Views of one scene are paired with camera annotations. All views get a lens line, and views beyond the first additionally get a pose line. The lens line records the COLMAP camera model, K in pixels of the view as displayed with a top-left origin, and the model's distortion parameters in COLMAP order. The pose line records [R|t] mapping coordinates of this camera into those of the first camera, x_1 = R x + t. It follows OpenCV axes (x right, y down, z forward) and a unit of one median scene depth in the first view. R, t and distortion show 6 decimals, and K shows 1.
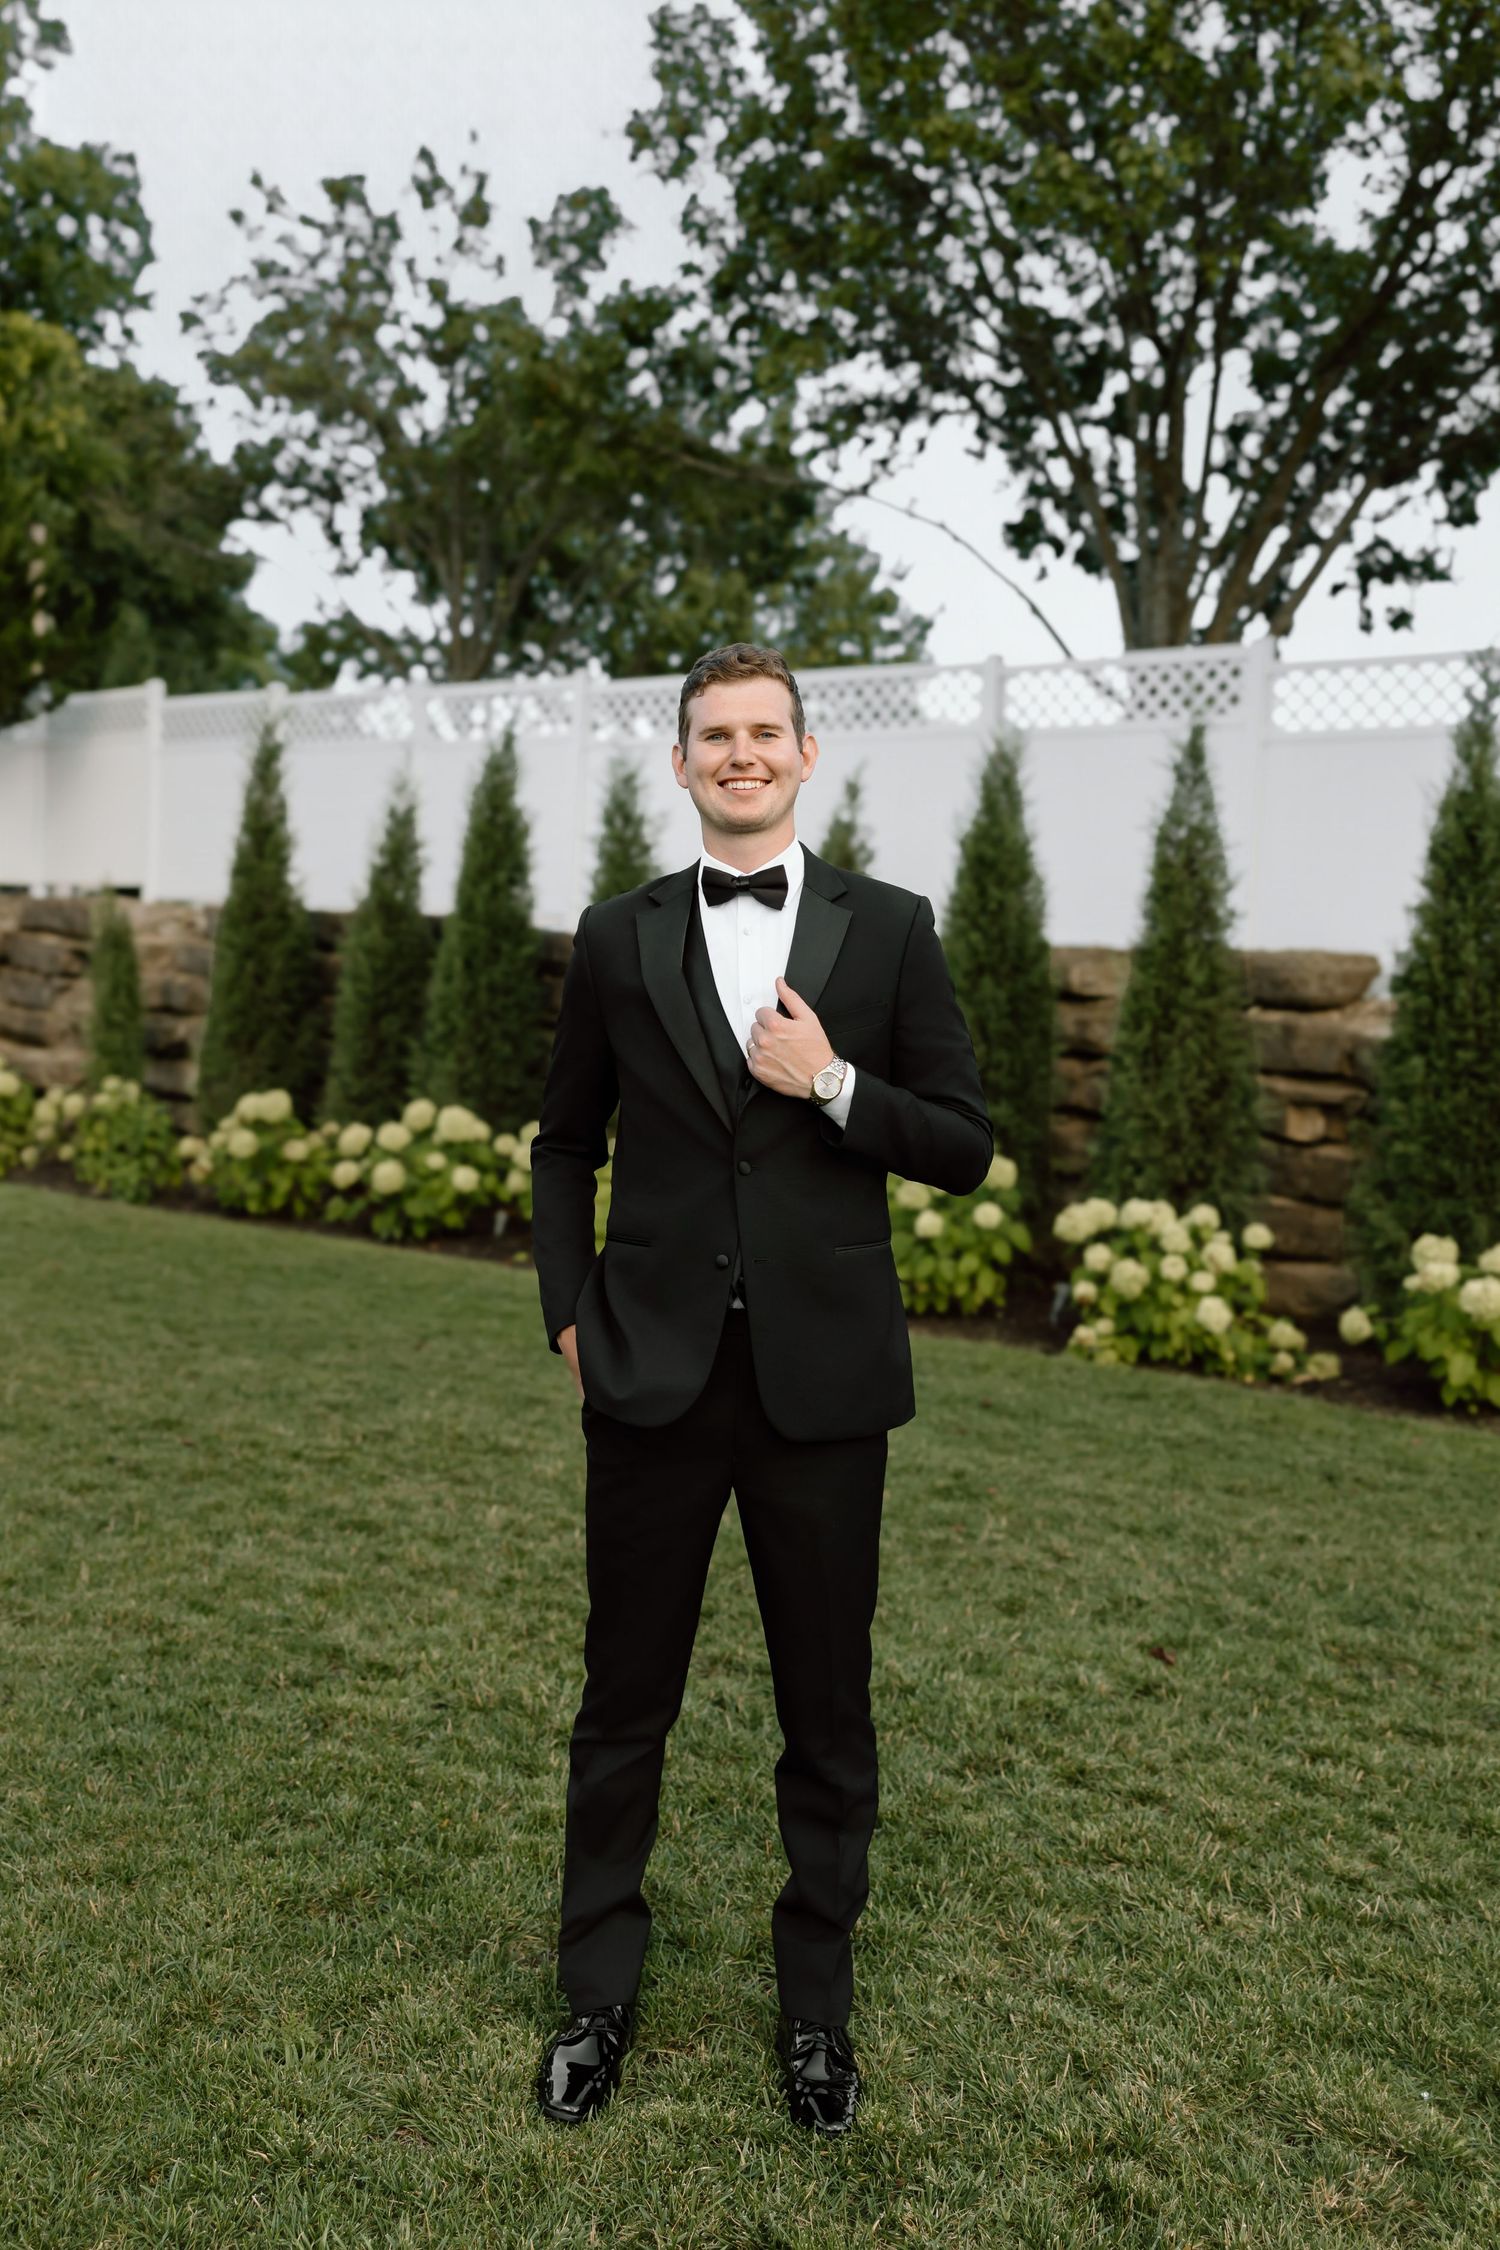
lens RADIAL K [[2283.3, 0, 711.0], [0, 2283.3, 1149.9], [0, 0, 1]] dist [-0.000060, 0.000000]
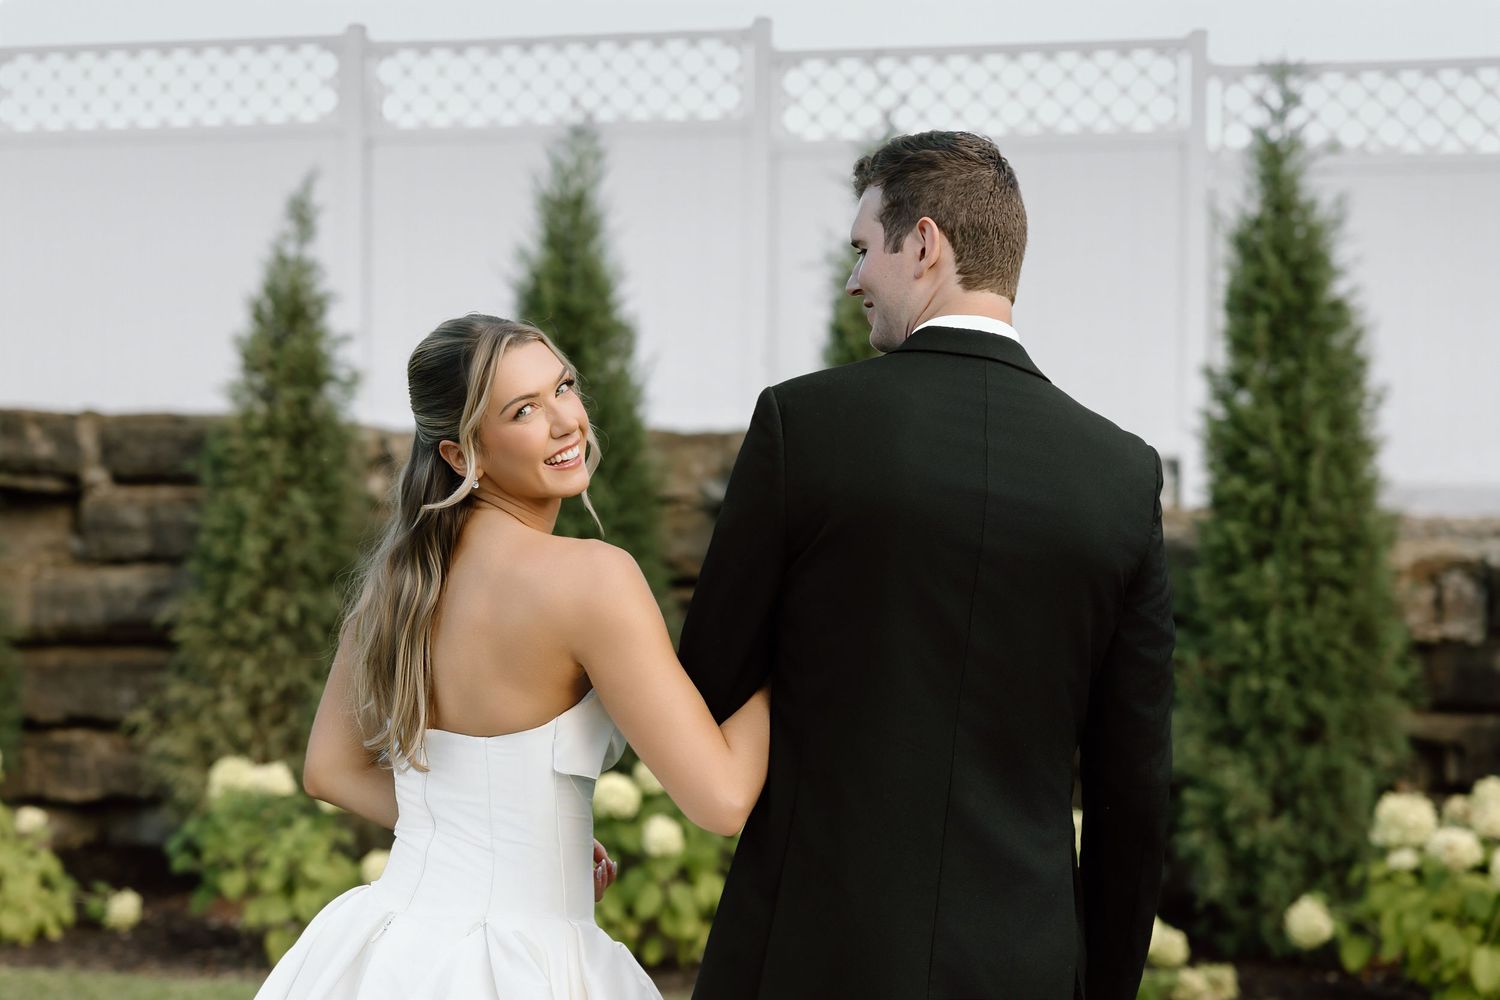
lens RADIAL K [[3097.9, 0, 646.8], [0, 3097.9, 460.4], [0, 0, 1]] dist [0.010759, 0.000000]
pose [[0.885312, -0.029399, 0.464067, -0.323827], [0.065120, 0.996003, -0.061135, -0.022561], [-0.460415, 0.084343, 0.883688, 0.155441]]
